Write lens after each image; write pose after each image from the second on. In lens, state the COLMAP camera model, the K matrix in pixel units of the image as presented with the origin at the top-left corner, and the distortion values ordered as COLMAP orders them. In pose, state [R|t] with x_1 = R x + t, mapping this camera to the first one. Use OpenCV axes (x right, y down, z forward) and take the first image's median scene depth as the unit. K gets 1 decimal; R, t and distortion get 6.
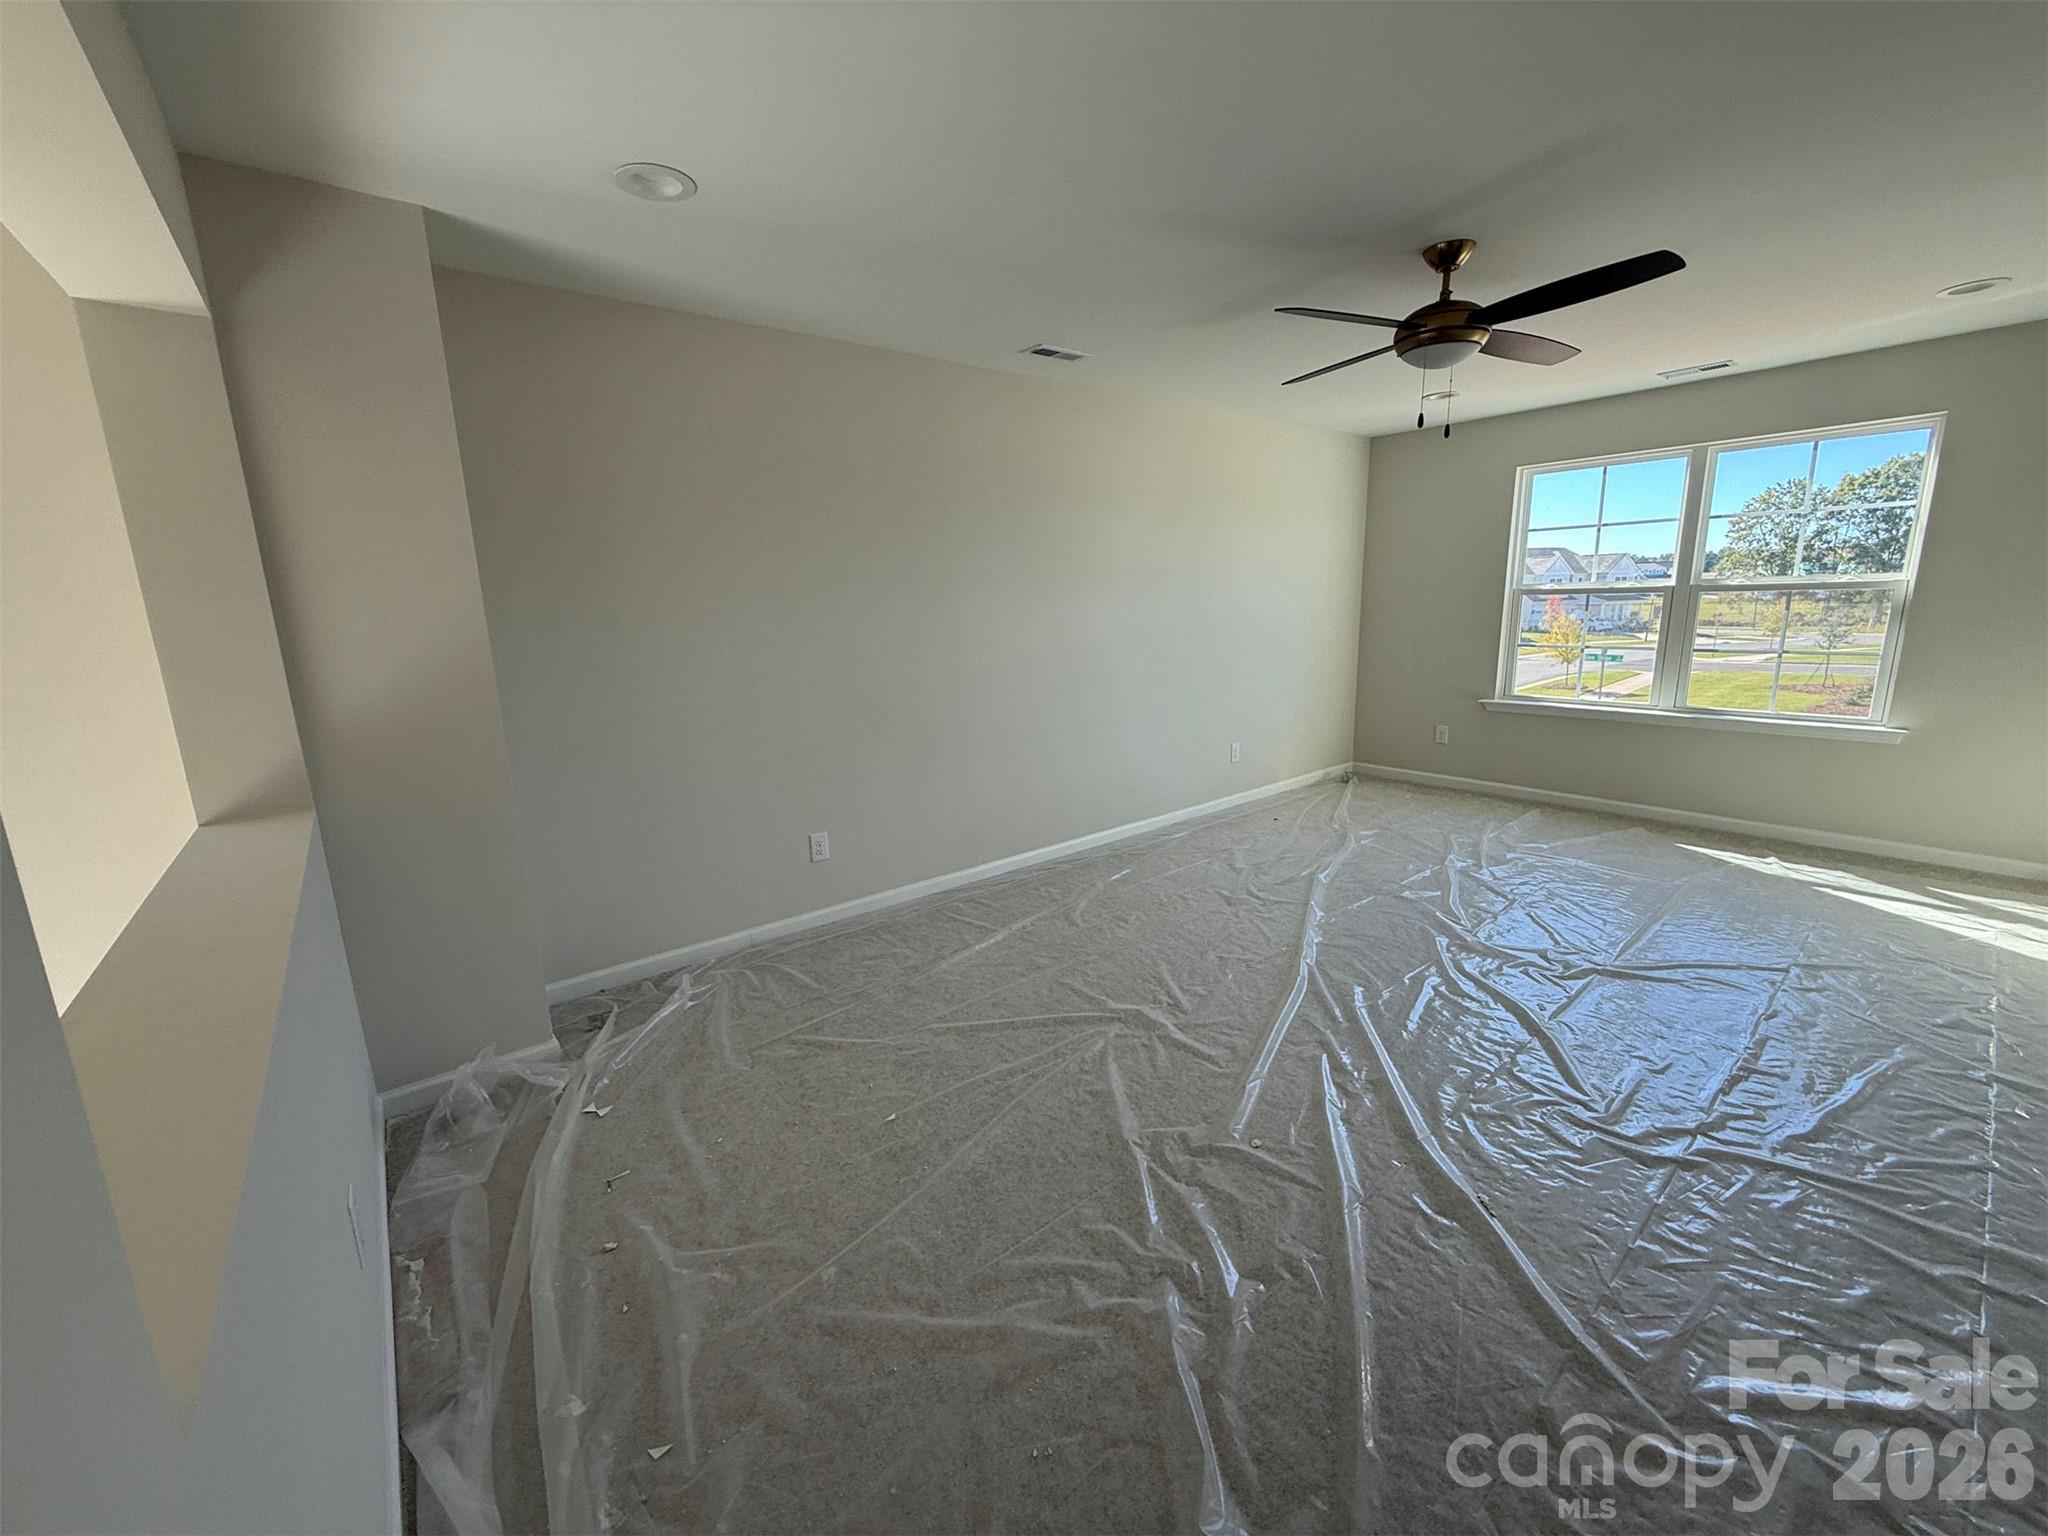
lens RADIAL K [[814.8, 0, 1024.0], [0, 814.8, 768.0], [0, 0, 1]] dist [-0.000686, -0.000030]
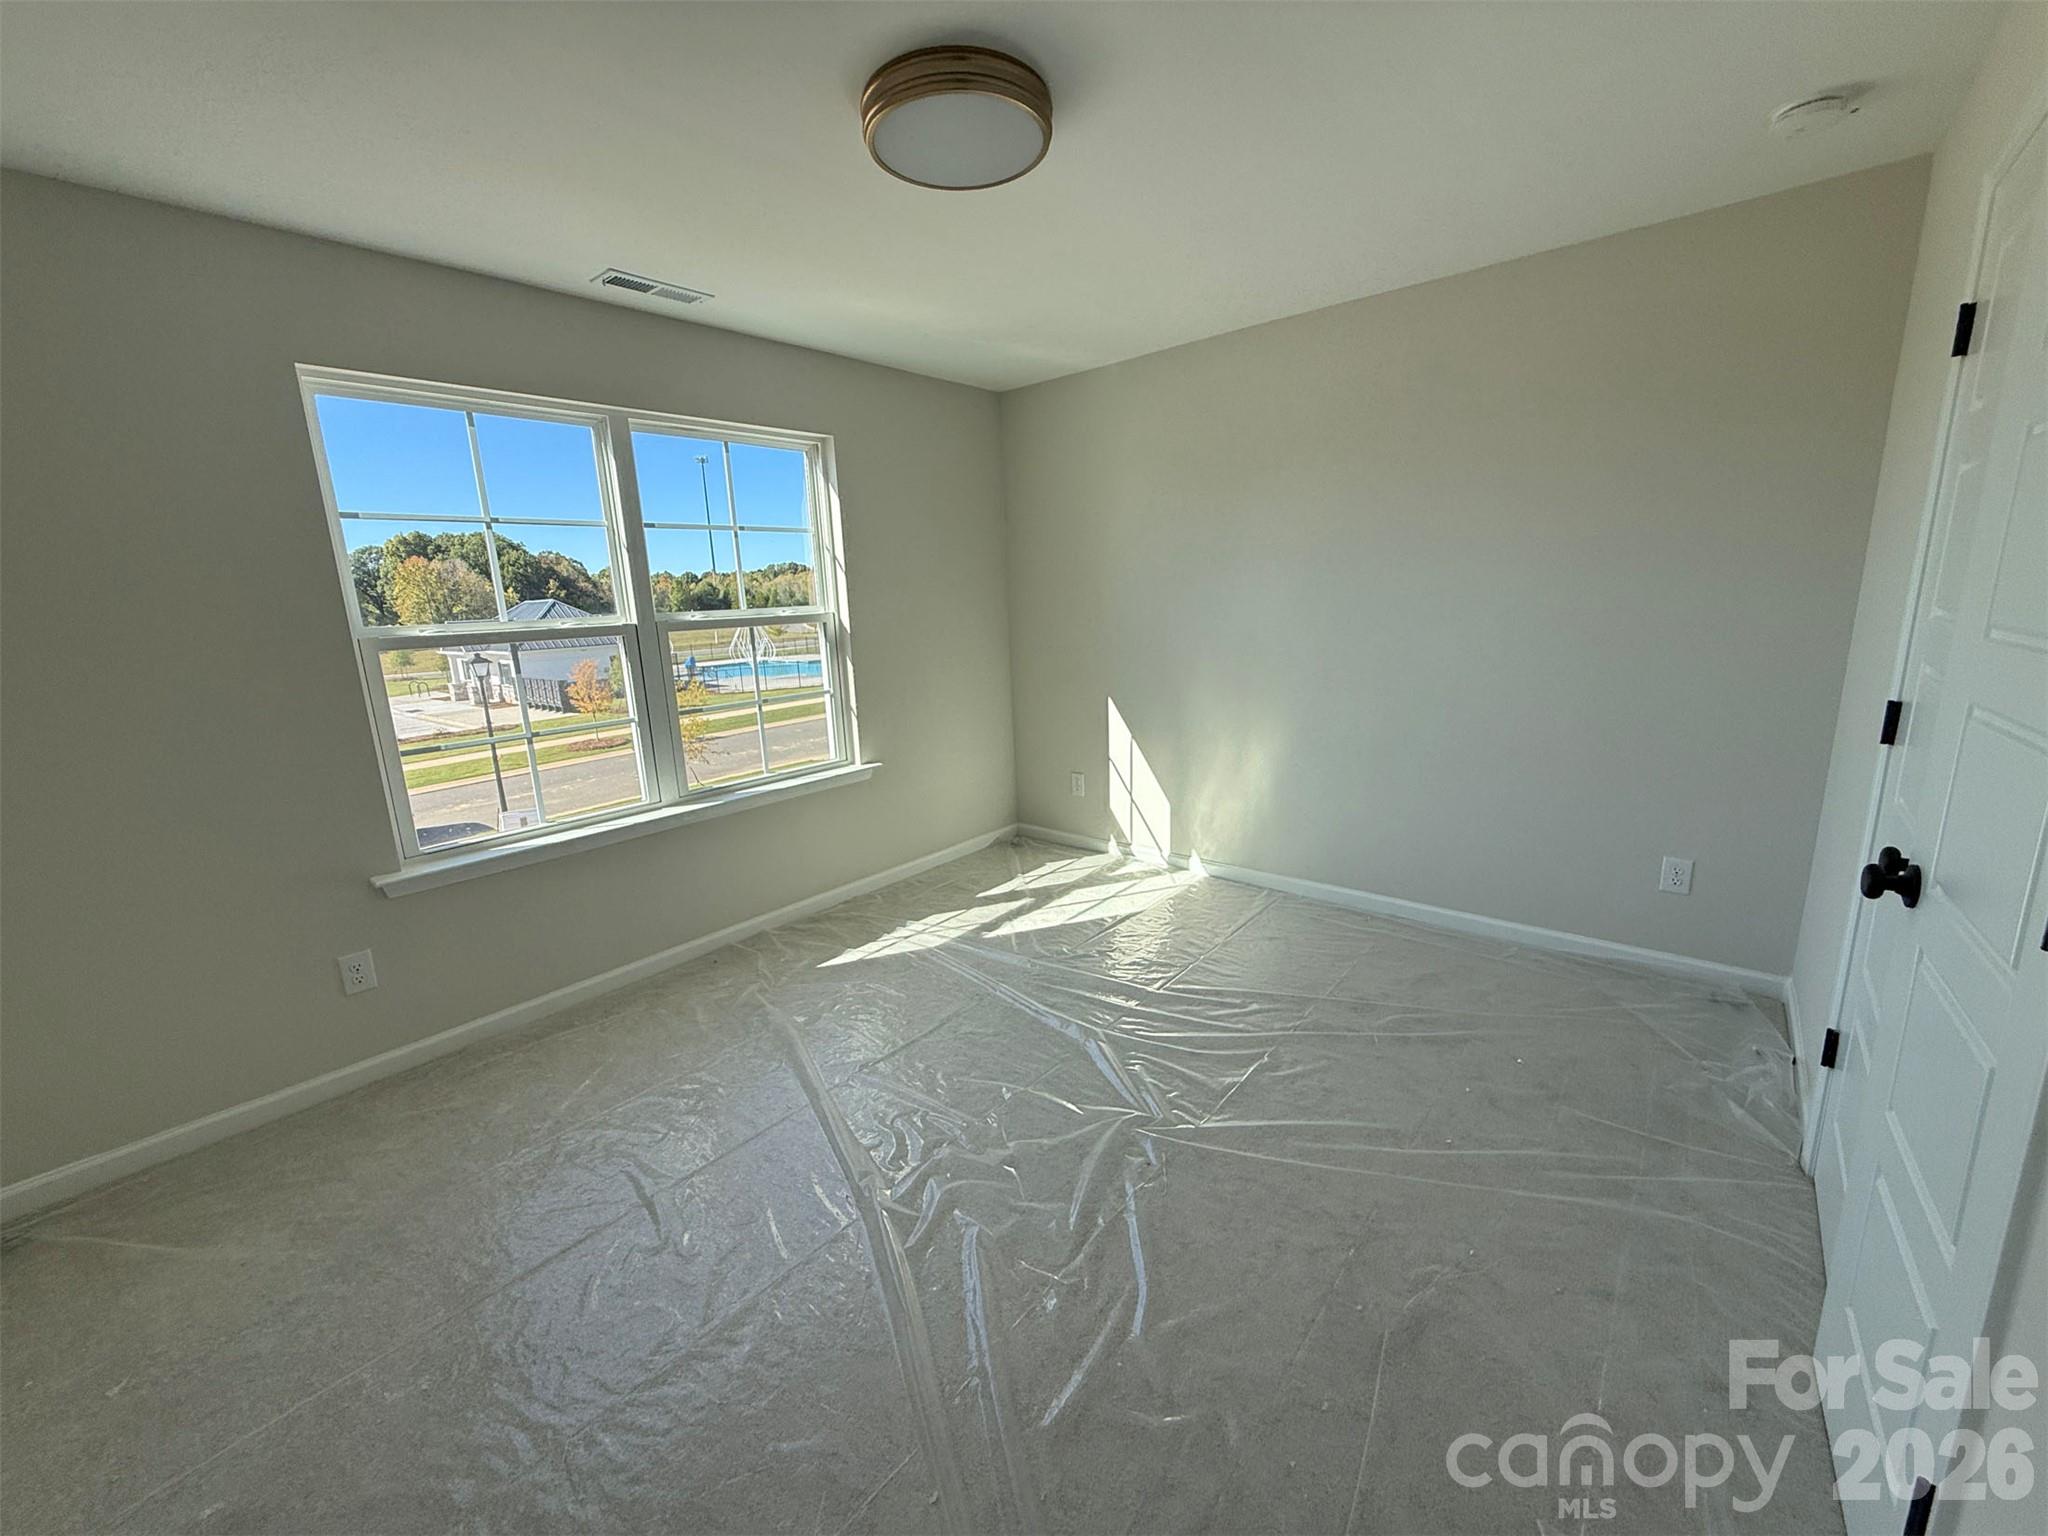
lens RADIAL K [[814.8, 0, 1024.0], [0, 814.8, 768.0], [0, 0, 1]] dist [-0.000686, -0.000030]
pose [[-0.178082, -0.177904, 0.967800, 0.091083], [0.242175, 0.945346, 0.218338, -0.207661], [-0.953750, 0.273259, -0.125265, 0.934620]]
